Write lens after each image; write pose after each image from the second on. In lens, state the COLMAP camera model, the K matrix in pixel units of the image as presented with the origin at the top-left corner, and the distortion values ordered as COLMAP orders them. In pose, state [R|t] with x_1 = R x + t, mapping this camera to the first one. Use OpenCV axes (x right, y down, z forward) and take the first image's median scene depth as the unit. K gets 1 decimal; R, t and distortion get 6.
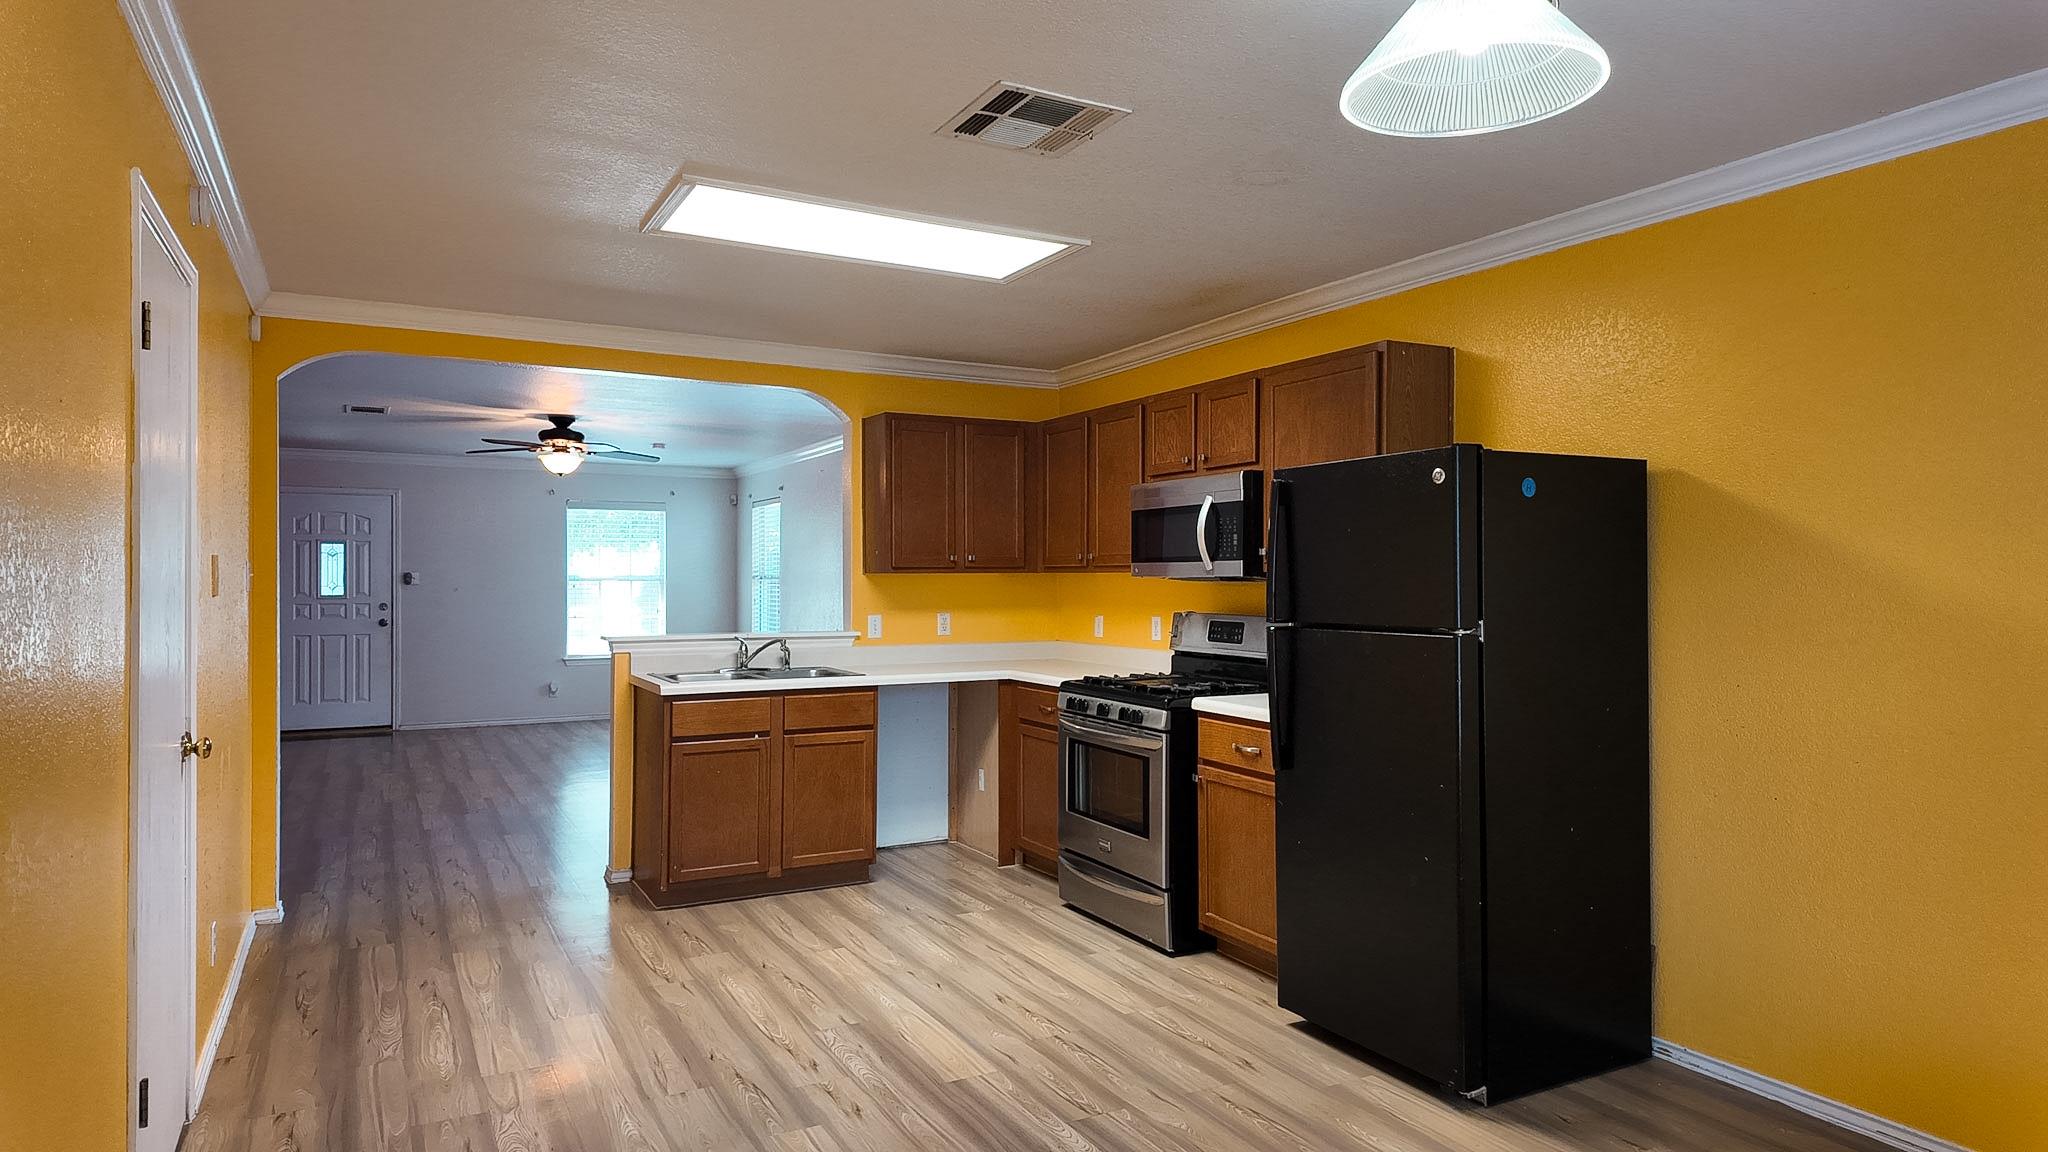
lens RADIAL K [[1184.1, 0, 1035.7], [0, 1184.1, 573.0], [0, 0, 1]] dist [0.030194, -0.031570]
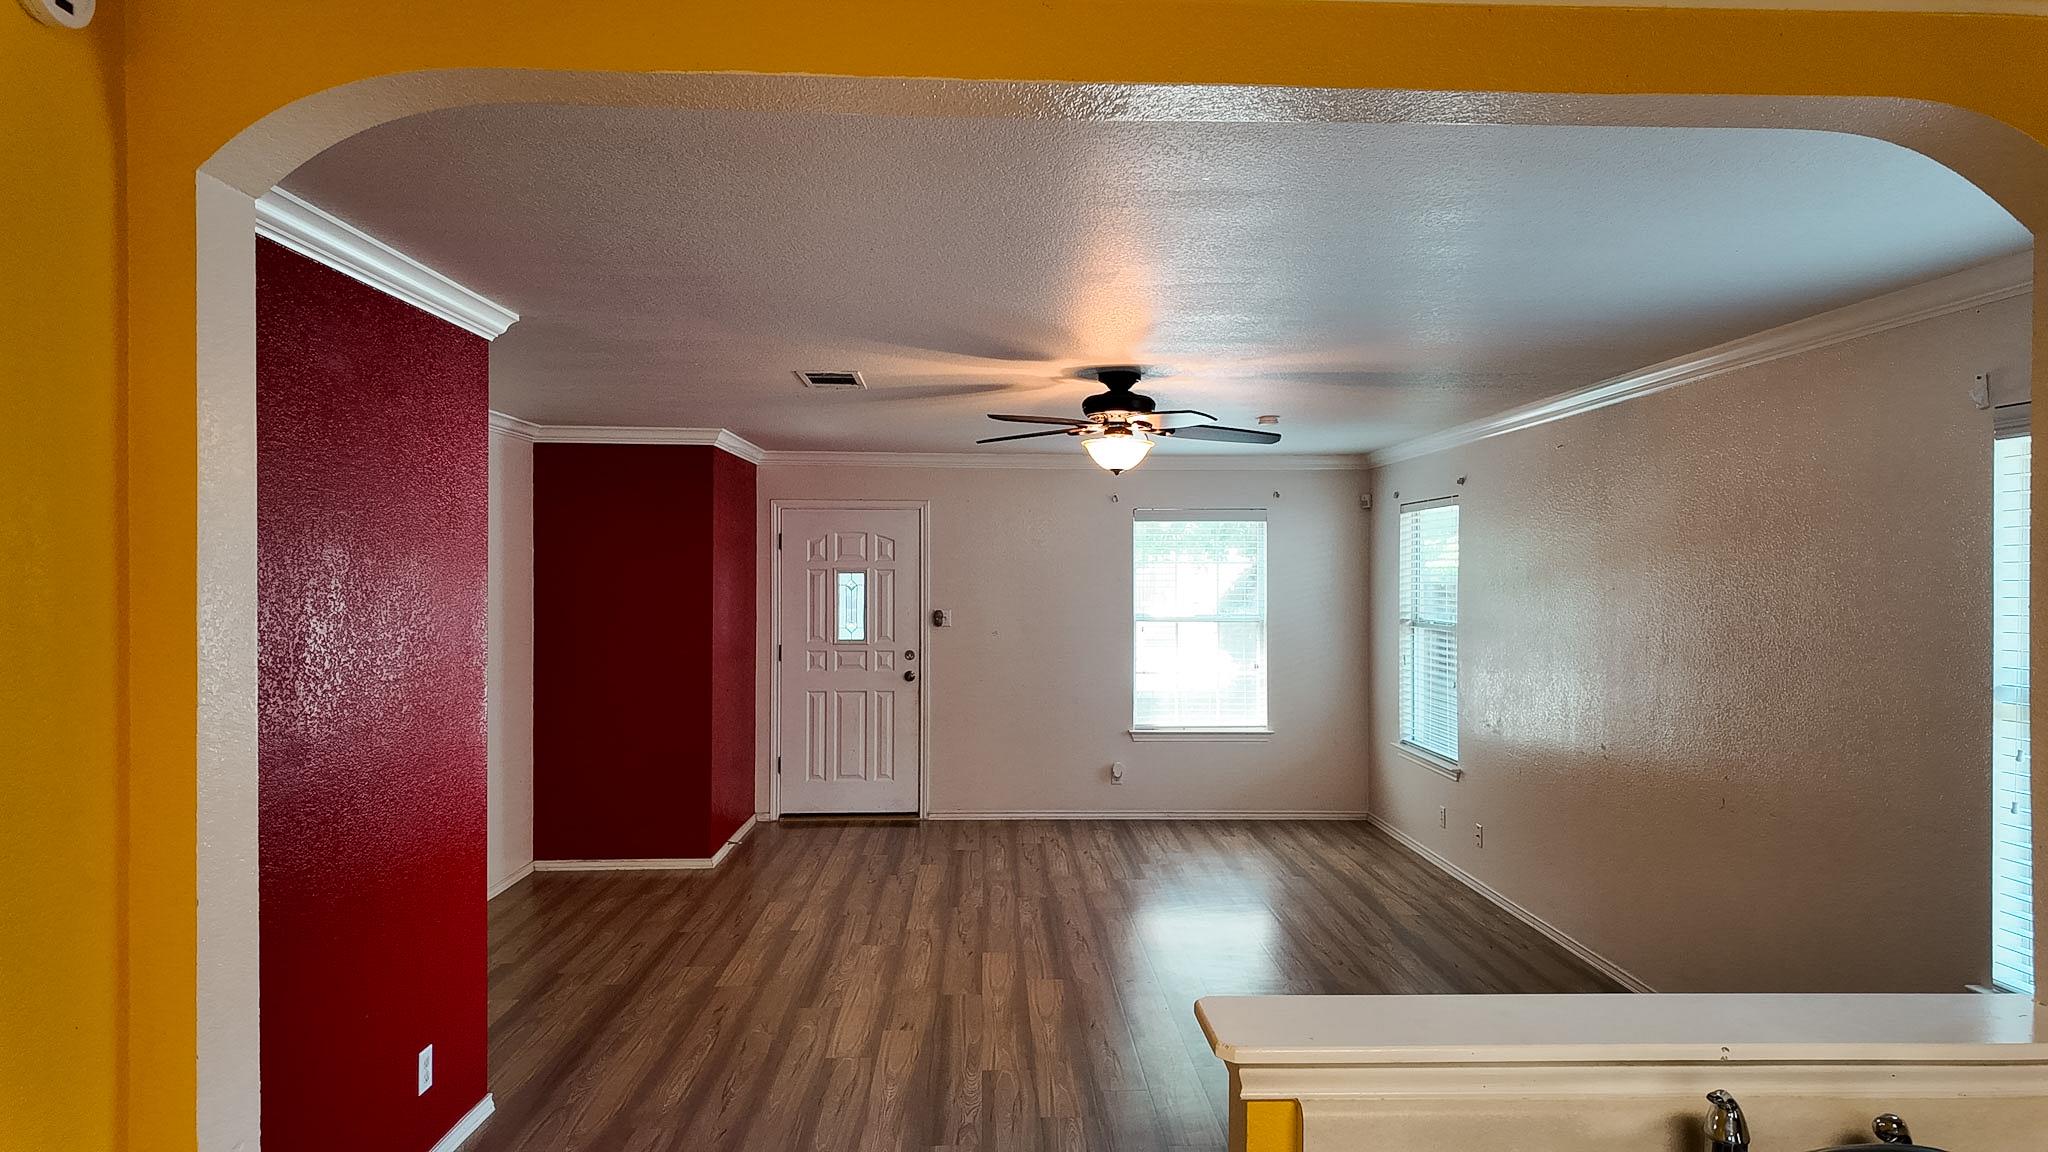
lens RADIAL K [[1184.1, 0, 1016.0], [0, 1184.1, 558.5], [0, 0, 1]] dist [0.030194, -0.031570]
pose [[0.885437, -0.001872, -0.464756, -0.256703], [-0.001378, 0.999977, -0.006653, -0.053689], [0.464758, 0.006532, 0.885414, 0.684108]]
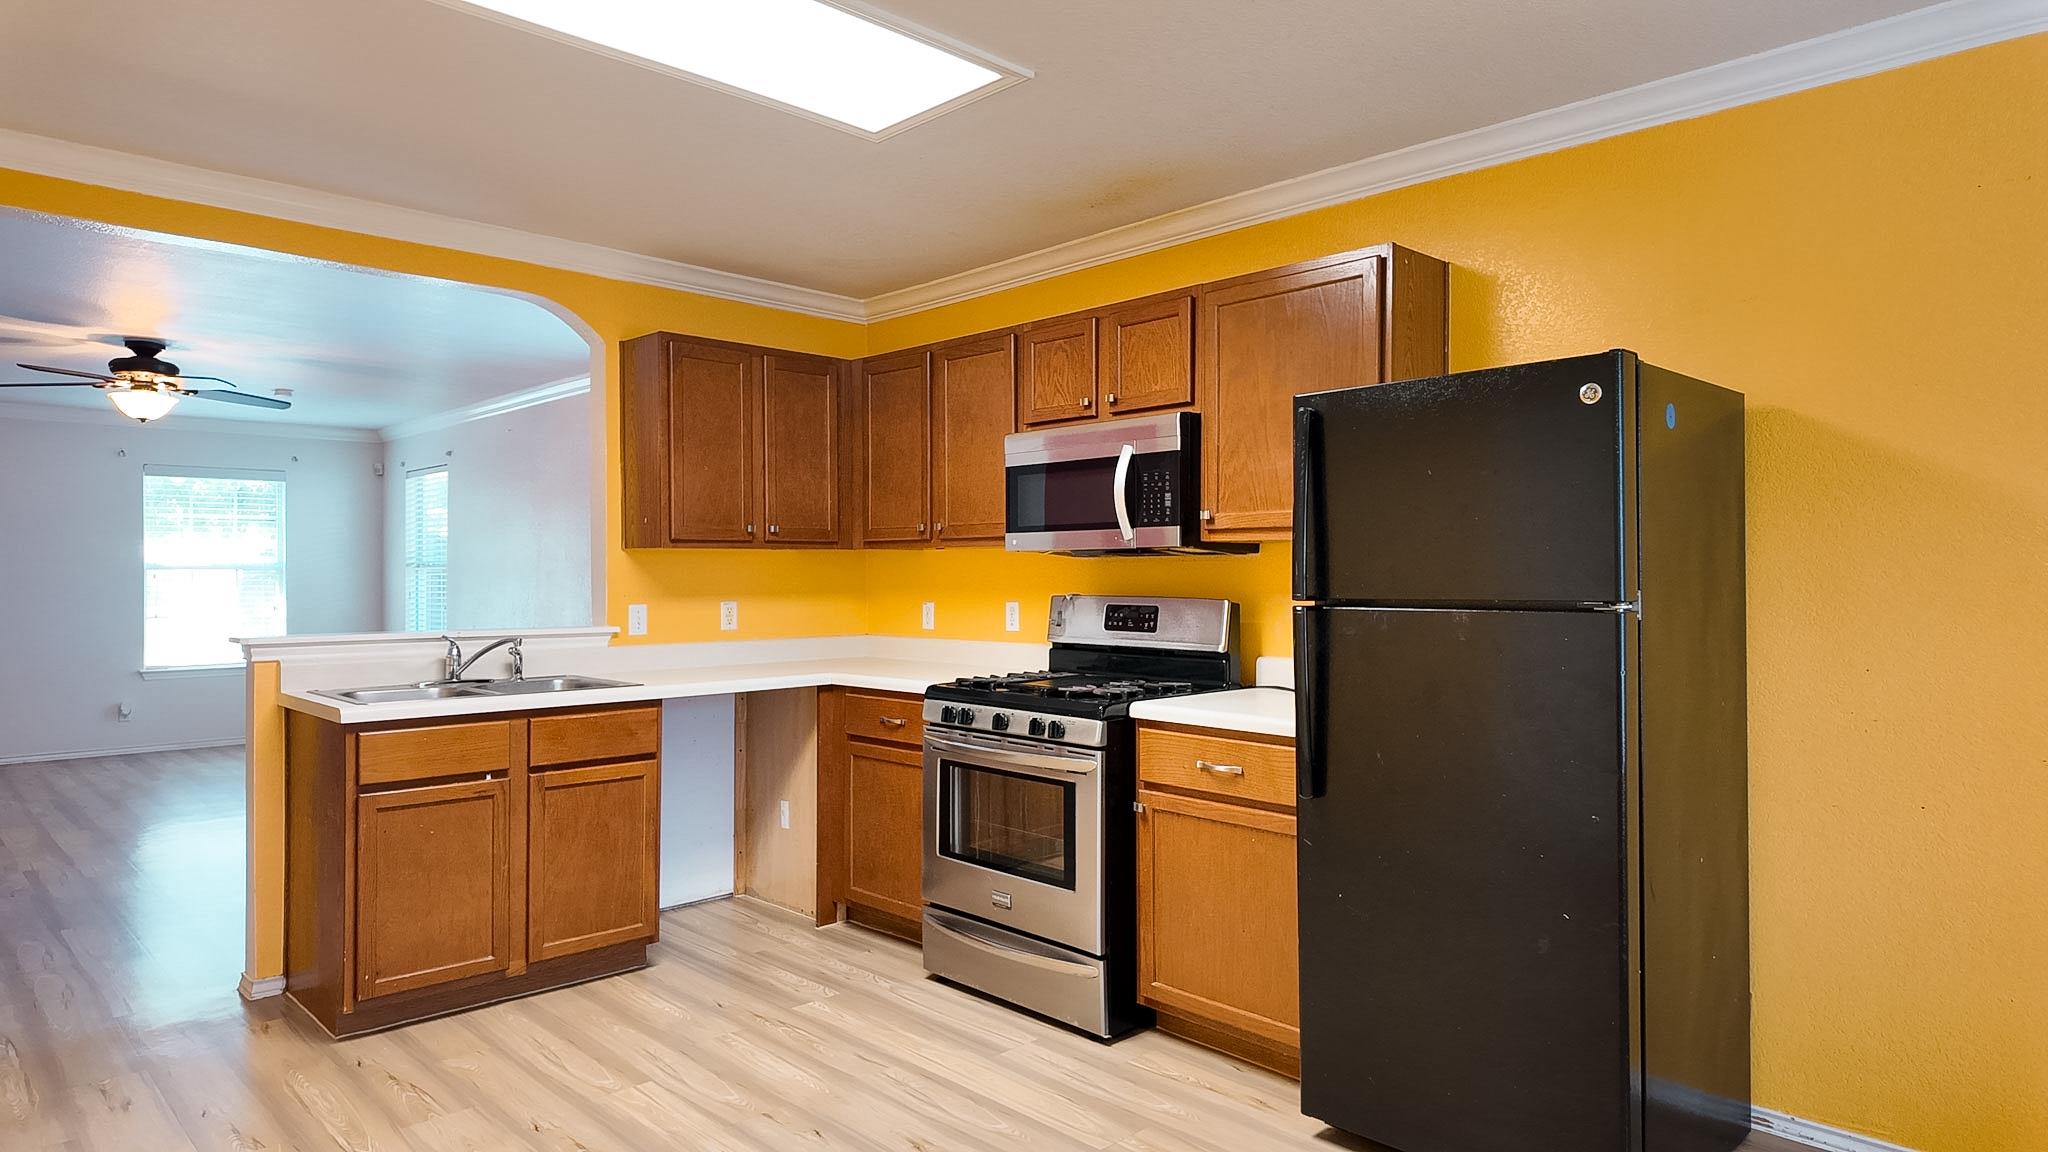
lens RADIAL K [[1184.1, 0, 1024.1], [0, 1184.1, 569.1], [0, 0, 1]] dist [0.030194, -0.031570]
pose [[0.963452, -0.002006, 0.267873, -0.107920], [0.001953, 0.999998, 0.000462, 0.013992], [-0.267874, 0.000078, 0.963454, 0.216014]]
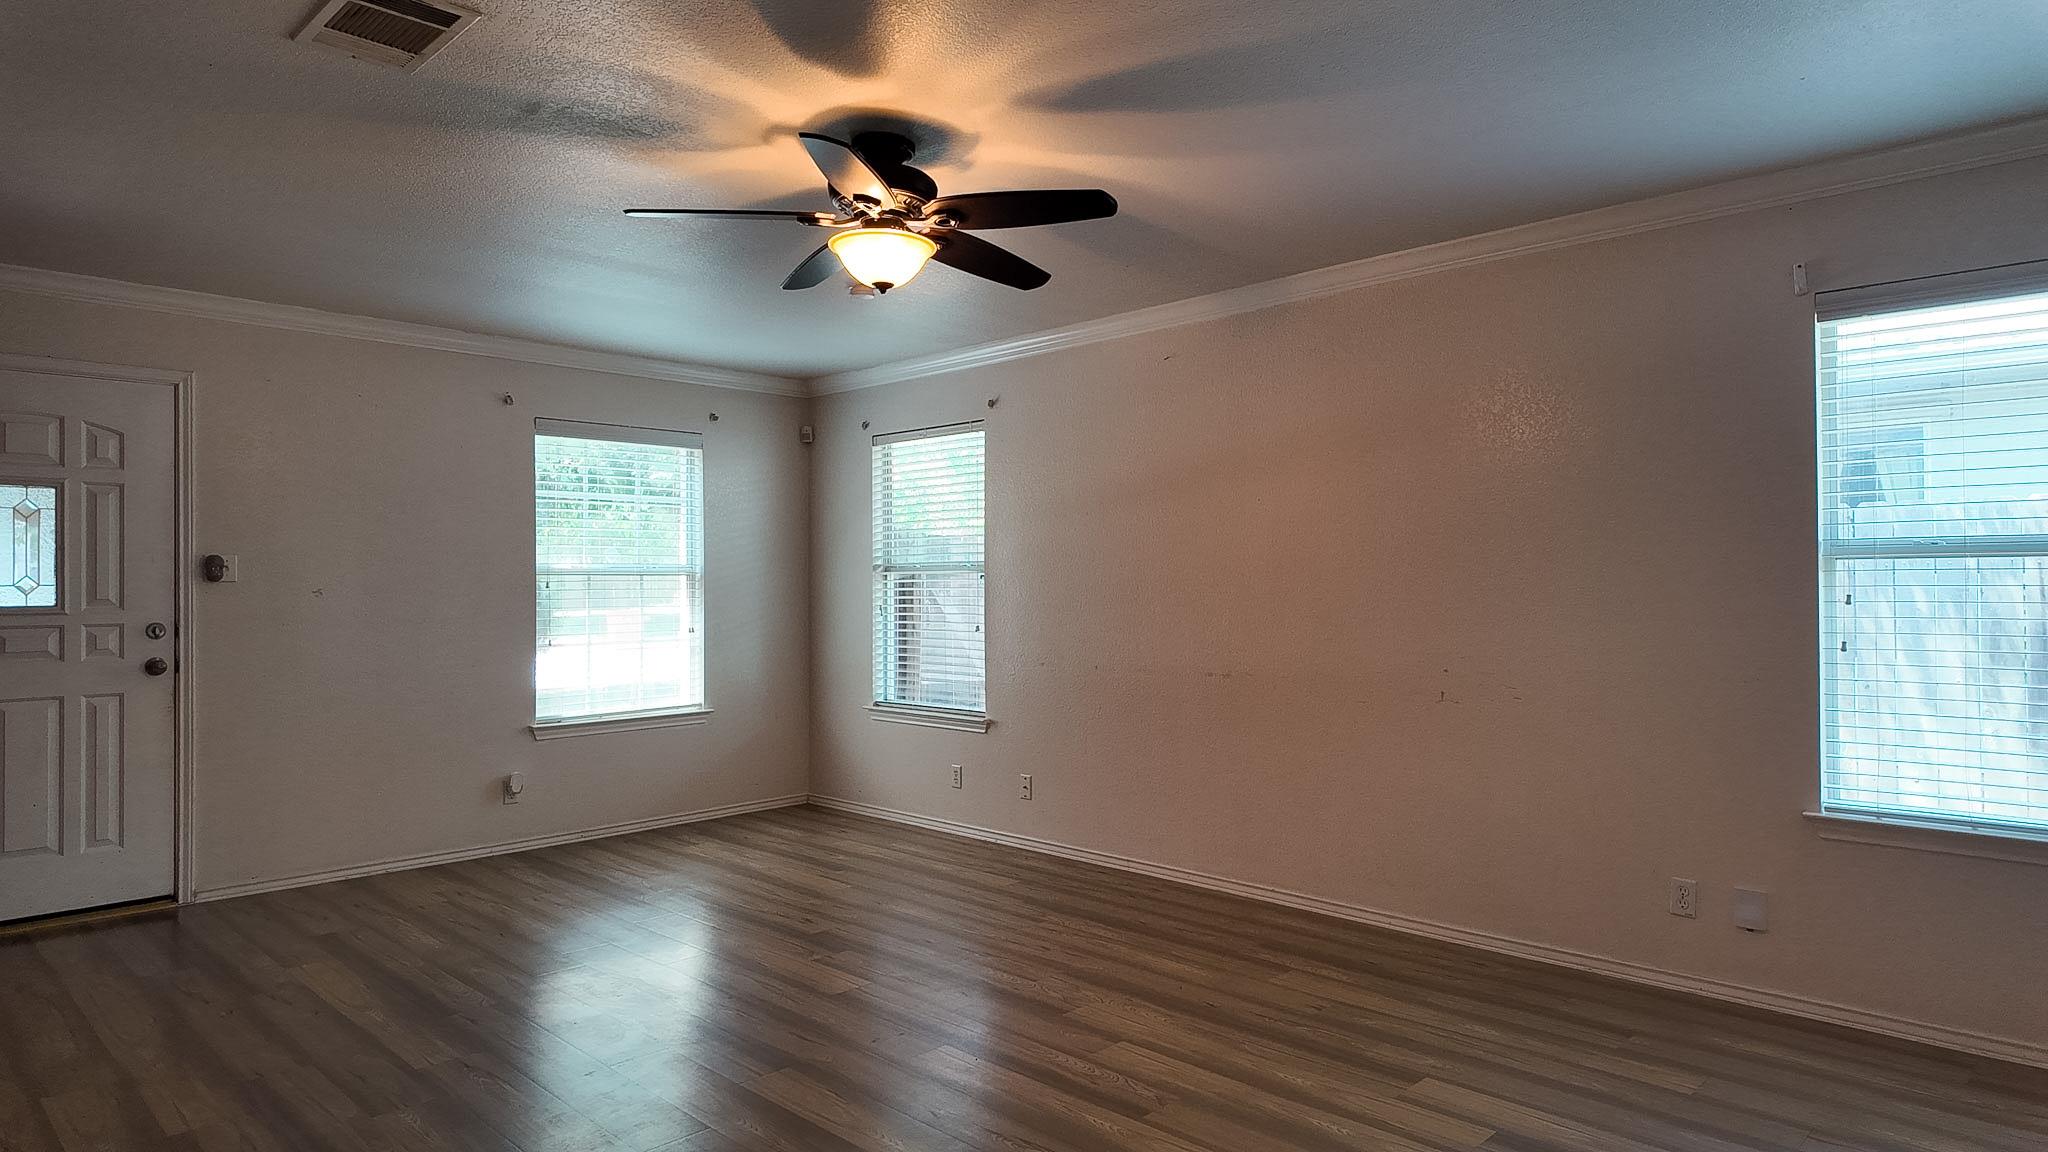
lens RADIAL K [[1184.1, 0, 1026.5], [0, 1184.1, 571.3], [0, 0, 1]] dist [0.030194, -0.031570]
pose [[0.955849, -0.002285, 0.293849, -0.691996], [0.005208, 0.999944, -0.009163, 0.022214], [-0.293812, 0.010289, 0.955808, 0.898659]]
